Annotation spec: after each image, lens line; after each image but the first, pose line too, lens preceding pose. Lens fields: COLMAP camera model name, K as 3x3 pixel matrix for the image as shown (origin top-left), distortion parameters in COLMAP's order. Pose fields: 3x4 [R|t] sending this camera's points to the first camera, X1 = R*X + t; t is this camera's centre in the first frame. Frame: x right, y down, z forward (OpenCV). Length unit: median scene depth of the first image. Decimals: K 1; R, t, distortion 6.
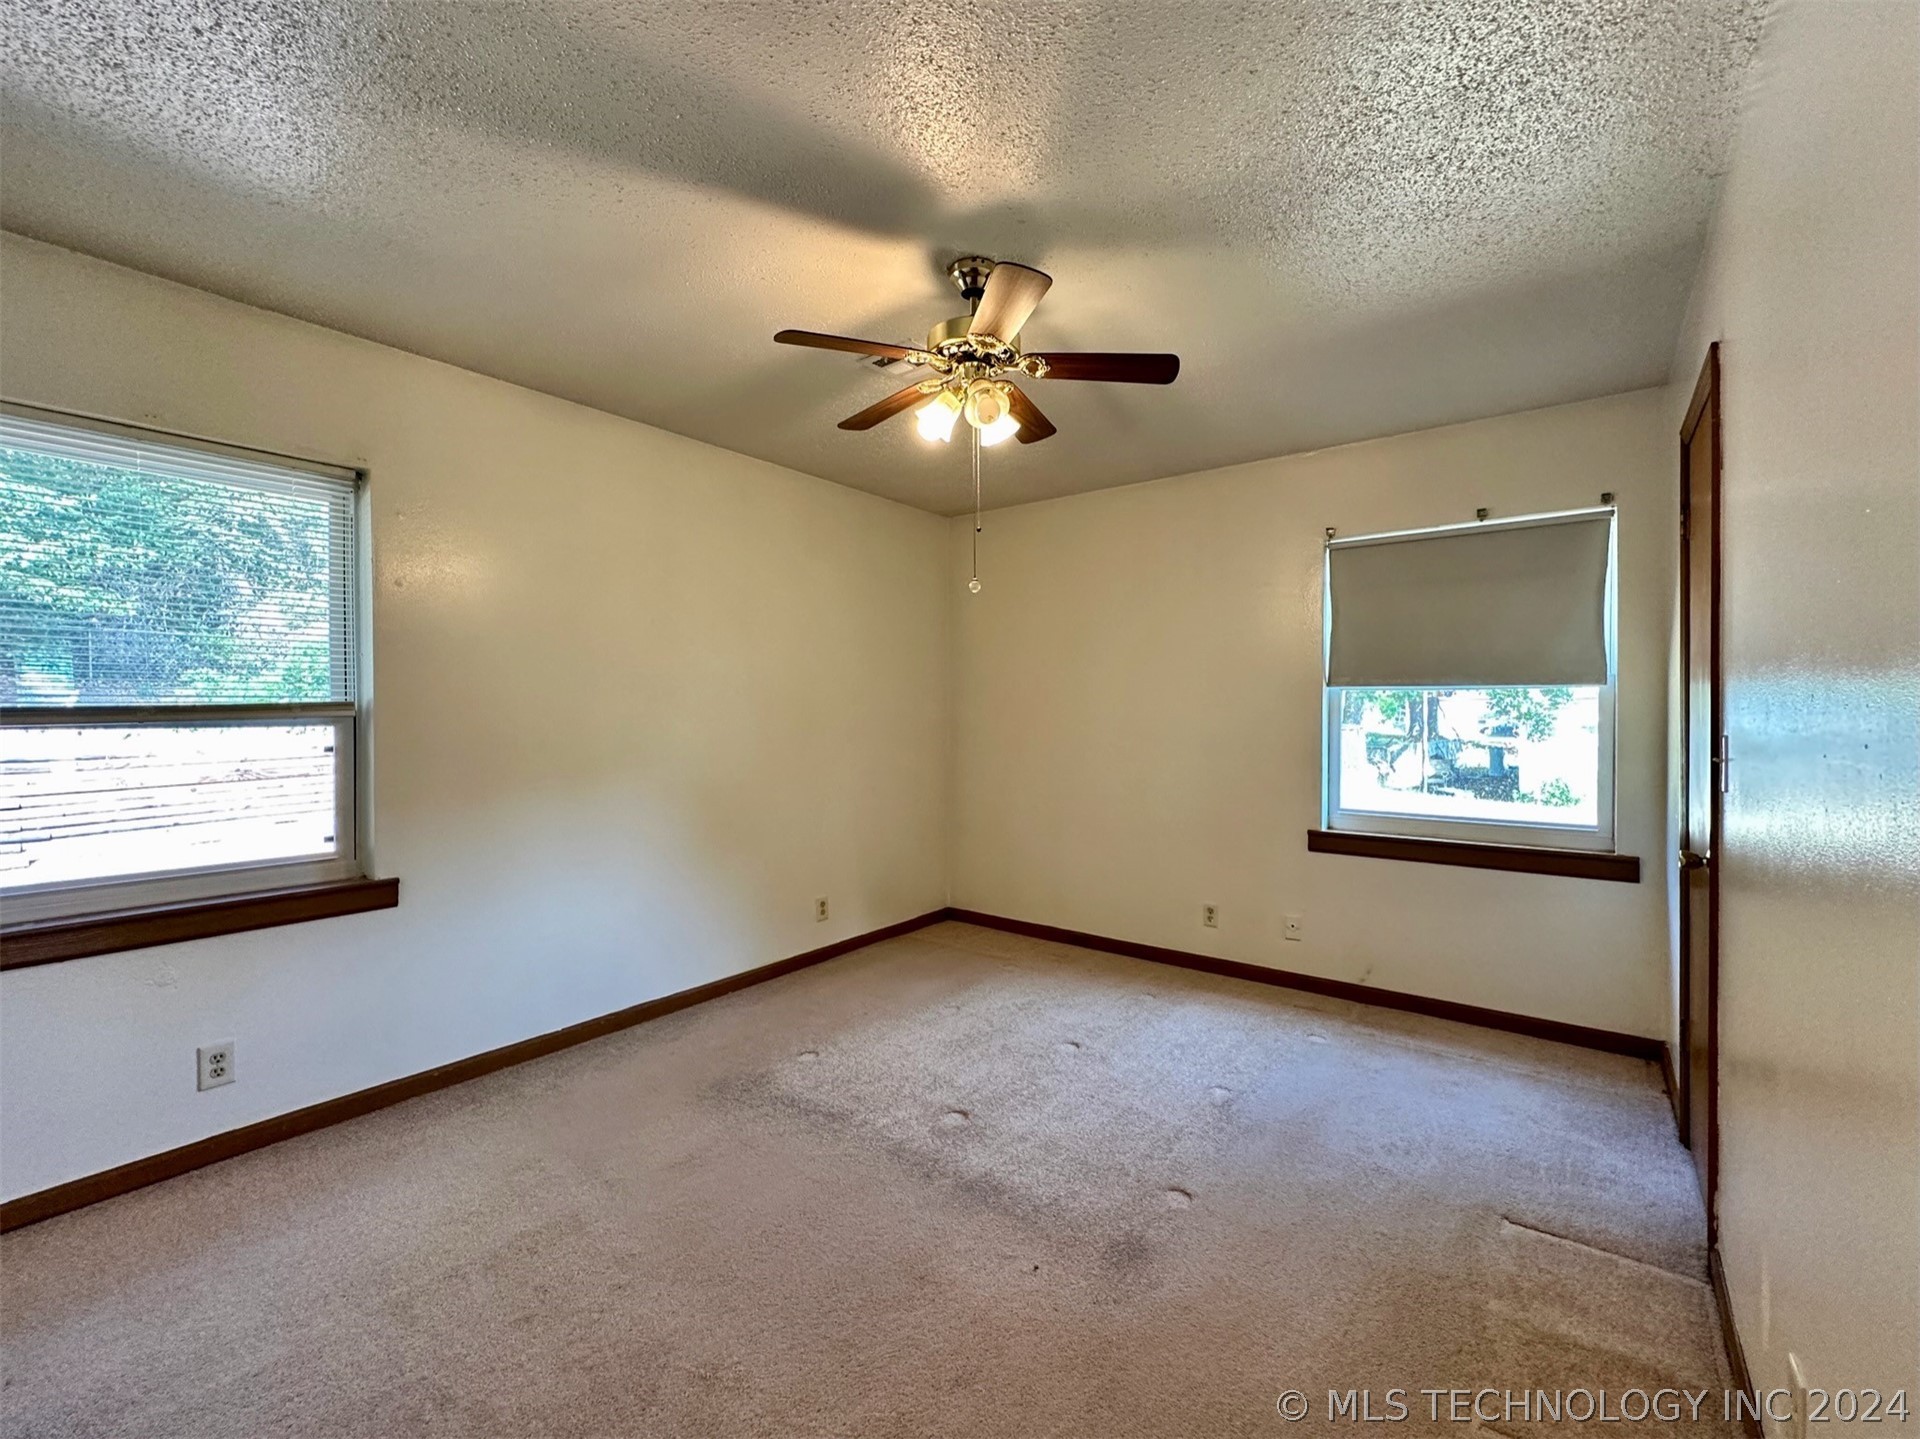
lens RADIAL K [[765.6, 0, 953.6], [0, 765.6, 722.1], [0, 0, 1]] dist [-0.001679, 0.001224]
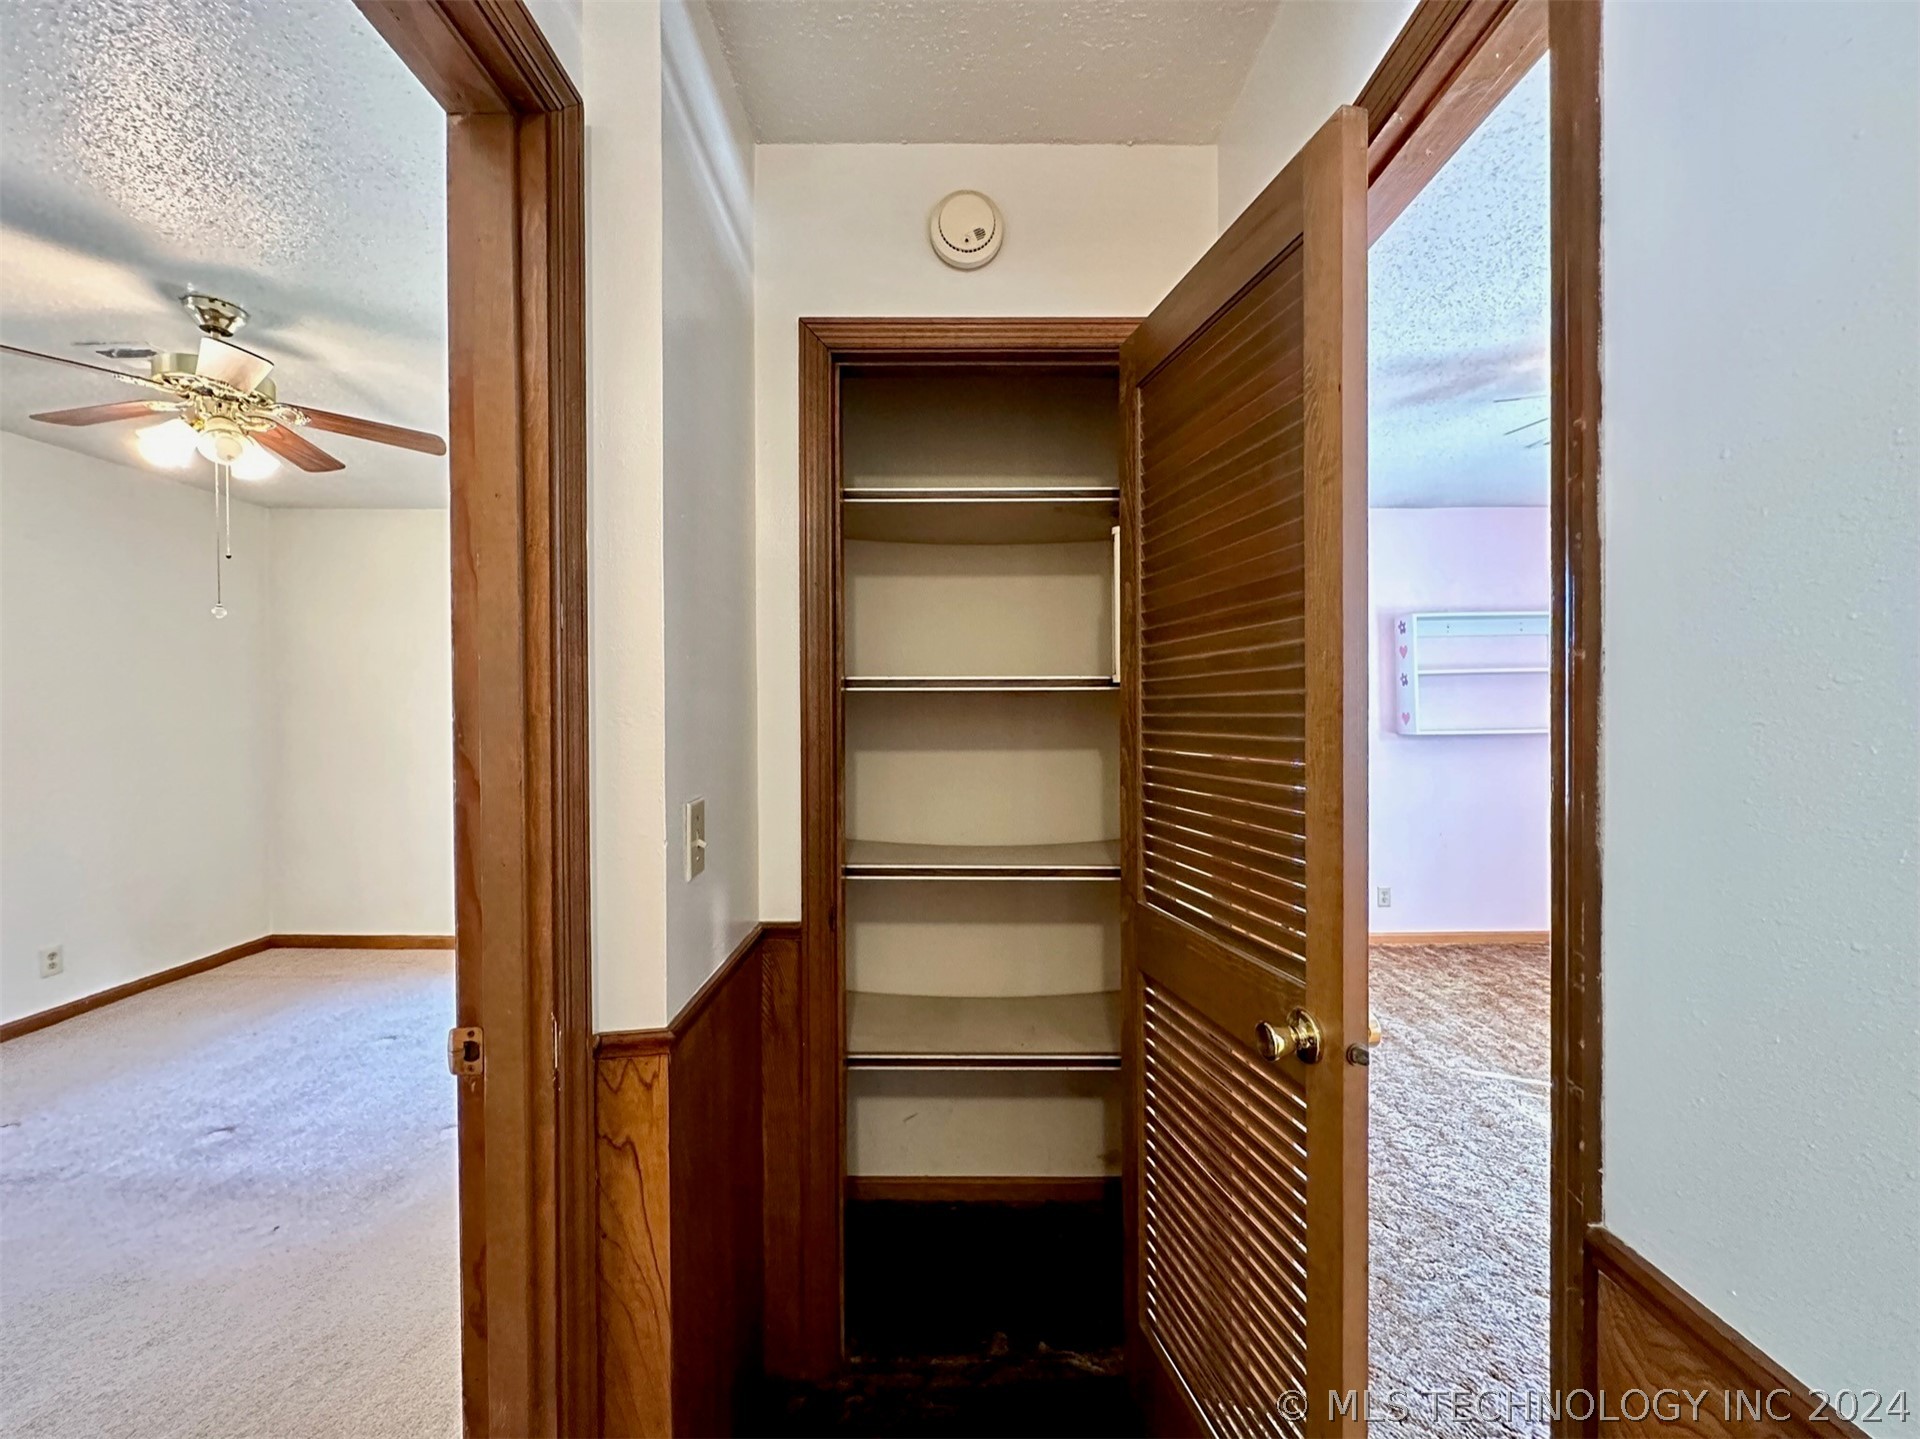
lens RADIAL K [[765.6, 0, 966.1], [0, 765.6, 717.6], [0, 0, 1]] dist [-0.001679, 0.001224]
pose [[0.801071, -0.004999, 0.598549, 0.200061], [0.003179, 0.999987, 0.004097, -0.032646], [-0.598562, -0.001379, 0.801076, -0.407930]]
